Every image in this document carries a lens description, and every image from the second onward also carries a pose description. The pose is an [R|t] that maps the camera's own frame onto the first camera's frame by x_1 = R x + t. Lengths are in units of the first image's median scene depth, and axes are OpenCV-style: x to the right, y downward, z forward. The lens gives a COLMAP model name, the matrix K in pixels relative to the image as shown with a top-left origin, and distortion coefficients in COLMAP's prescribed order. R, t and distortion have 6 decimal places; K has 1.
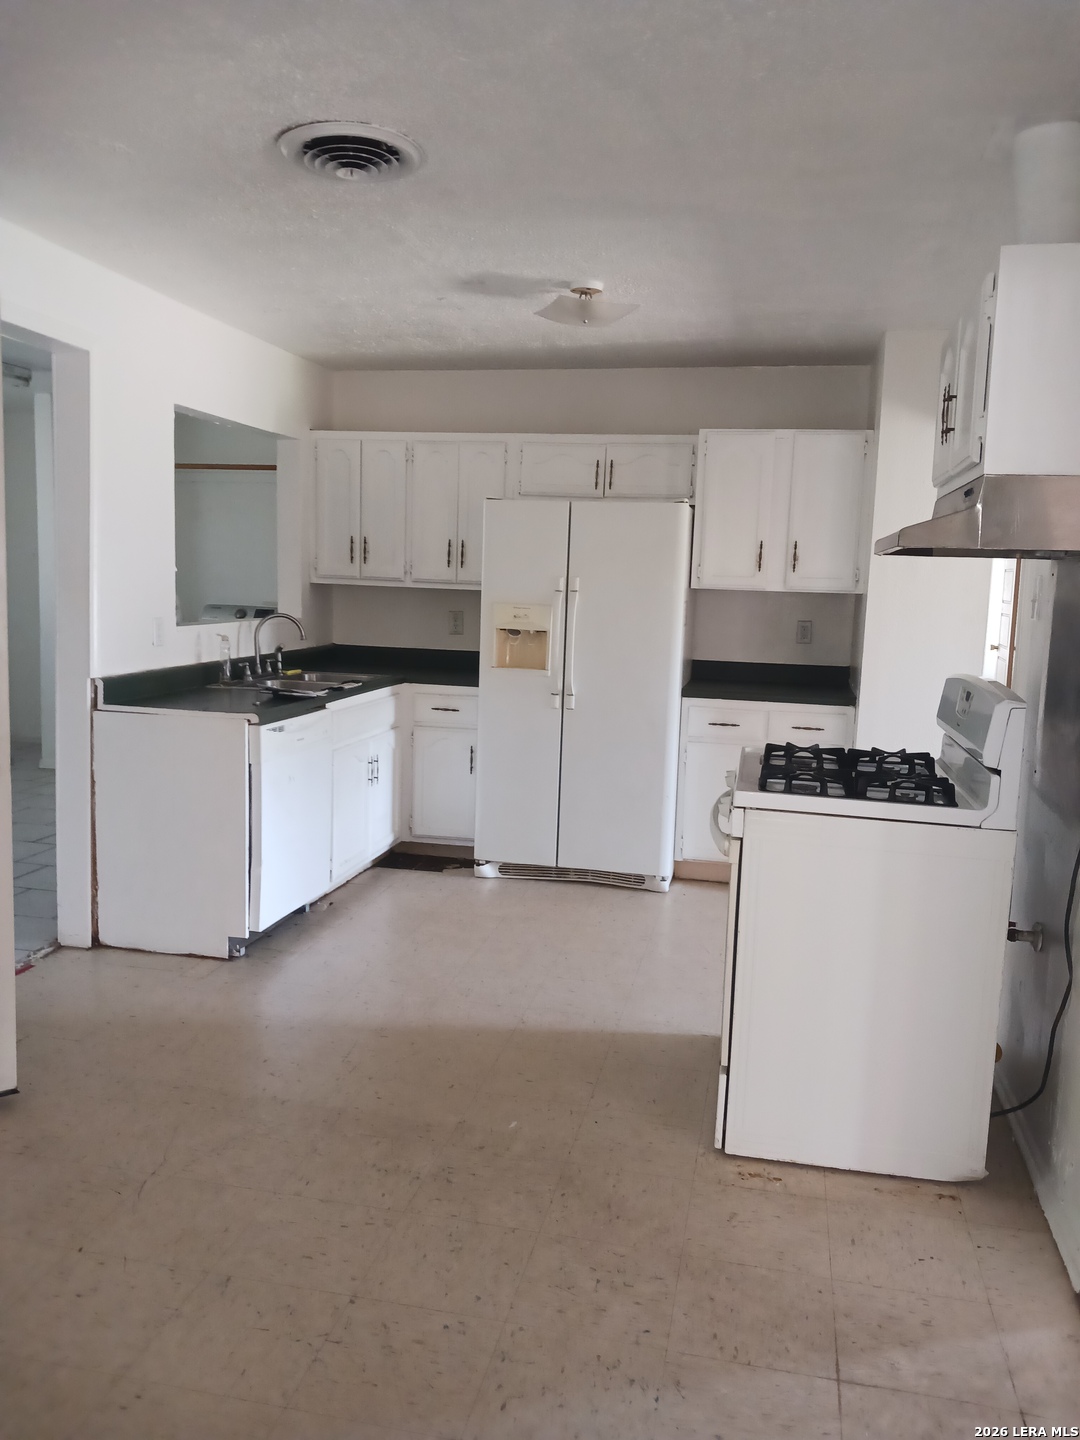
lens RADIAL K [[1129.1, 0, 538.7], [0, 1129.1, 712.6], [0, 0, 1]] dist [0.029037, -0.041681]
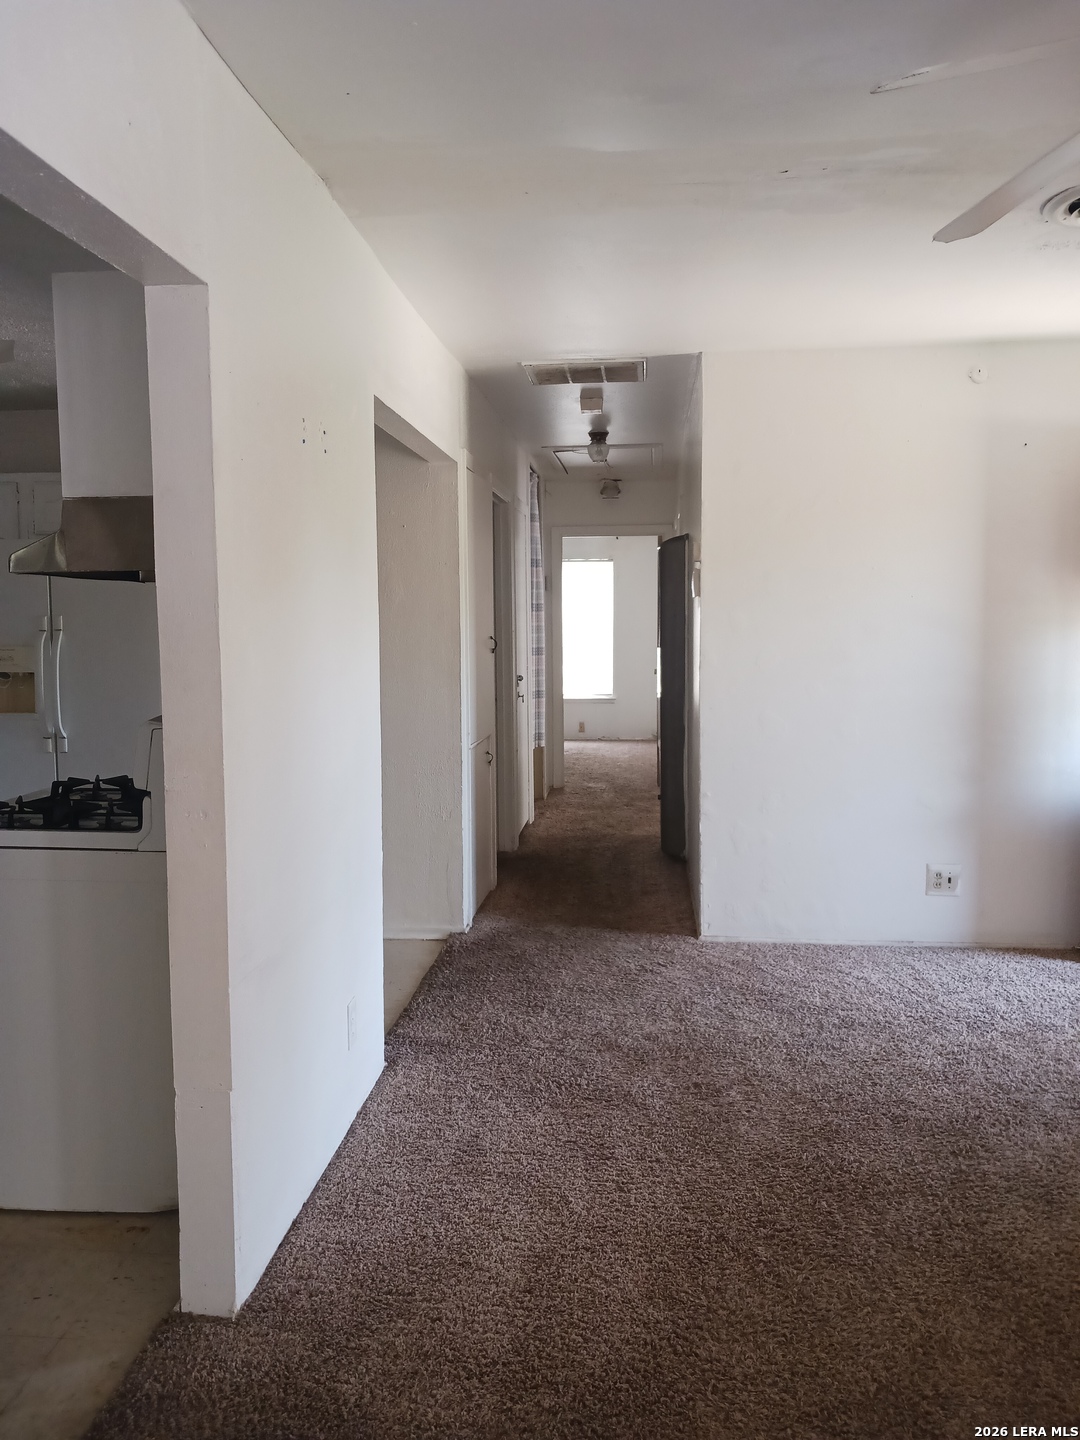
lens RADIAL K [[1129.1, 0, 541.8], [0, 1129.1, 726.2], [0, 0, 1]] dist [0.029037, -0.041681]
pose [[0.990584, -0.049266, 0.127738, 0.314869], [0.052278, 0.998425, -0.020336, 0.015910], [-0.126535, 0.026822, 0.991599, -0.015393]]
